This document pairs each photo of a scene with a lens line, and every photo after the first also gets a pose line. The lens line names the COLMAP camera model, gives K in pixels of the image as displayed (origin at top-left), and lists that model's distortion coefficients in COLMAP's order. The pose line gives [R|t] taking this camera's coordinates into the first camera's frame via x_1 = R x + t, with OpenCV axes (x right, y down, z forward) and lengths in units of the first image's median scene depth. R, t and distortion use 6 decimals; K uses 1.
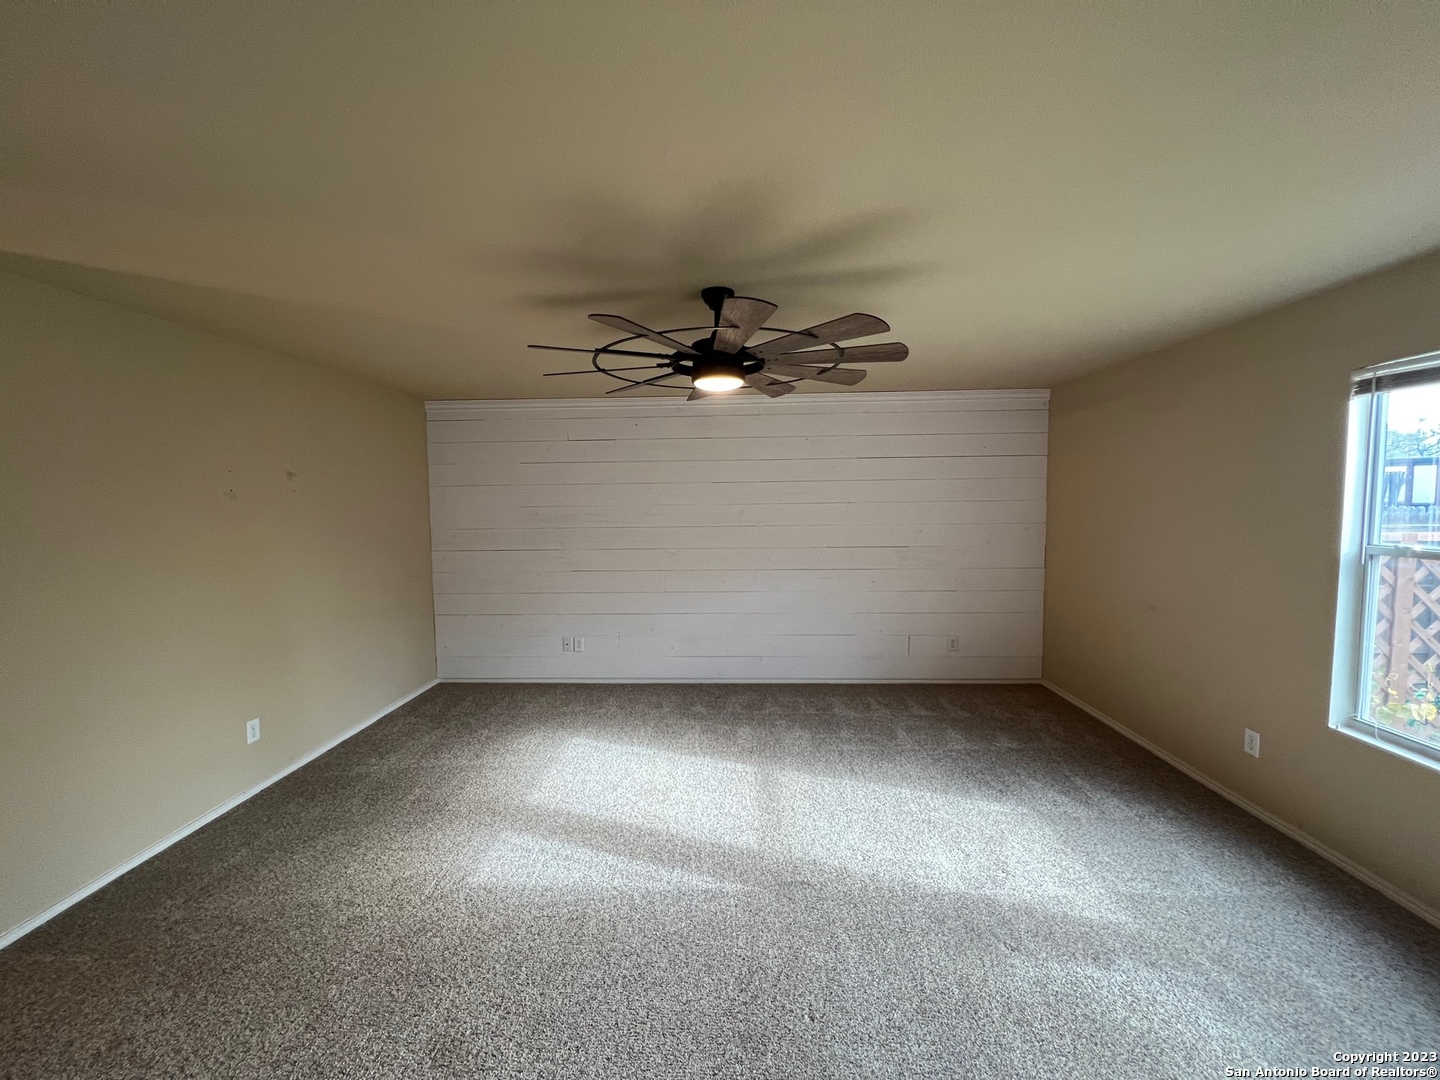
lens RADIAL K [[573.8, 0, 715.6], [0, 573.8, 535.1], [0, 0, 1]] dist [0.000148, -0.000292]
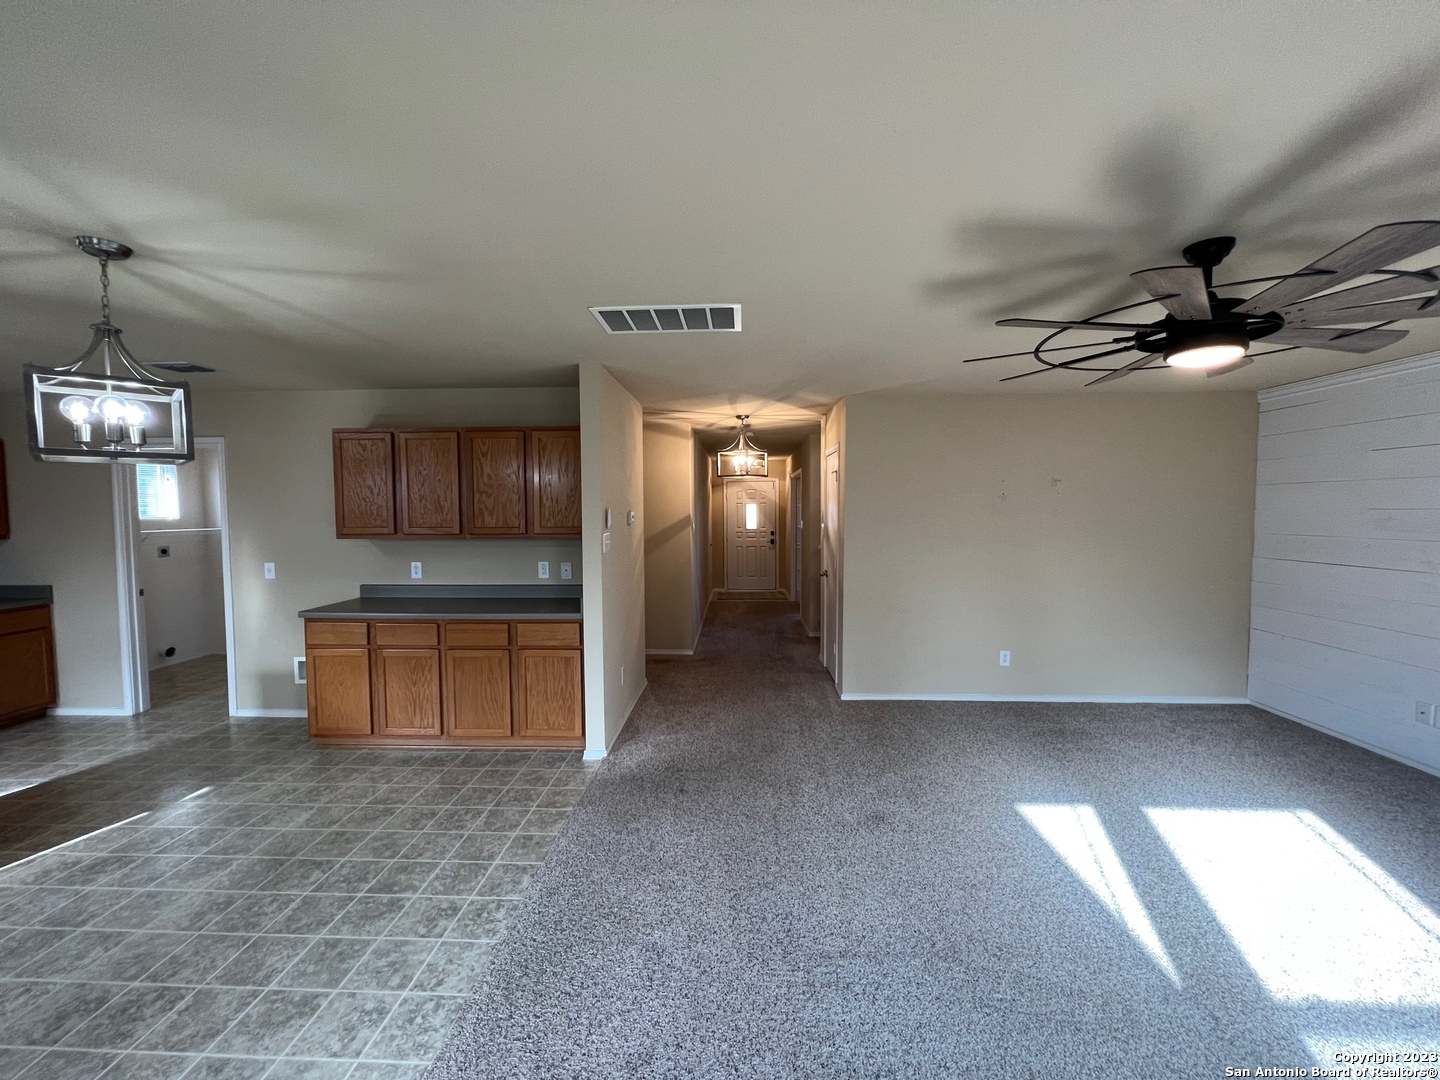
lens RADIAL K [[573.8, 0, 715.6], [0, 573.8, 535.1], [0, 0, 1]] dist [0.000148, -0.000292]
pose [[-0.001169, 0.058827, -0.998268, 0.623700], [-0.059268, 0.996509, 0.058792, -0.013930], [0.998241, 0.059234, 0.002322, 0.234682]]
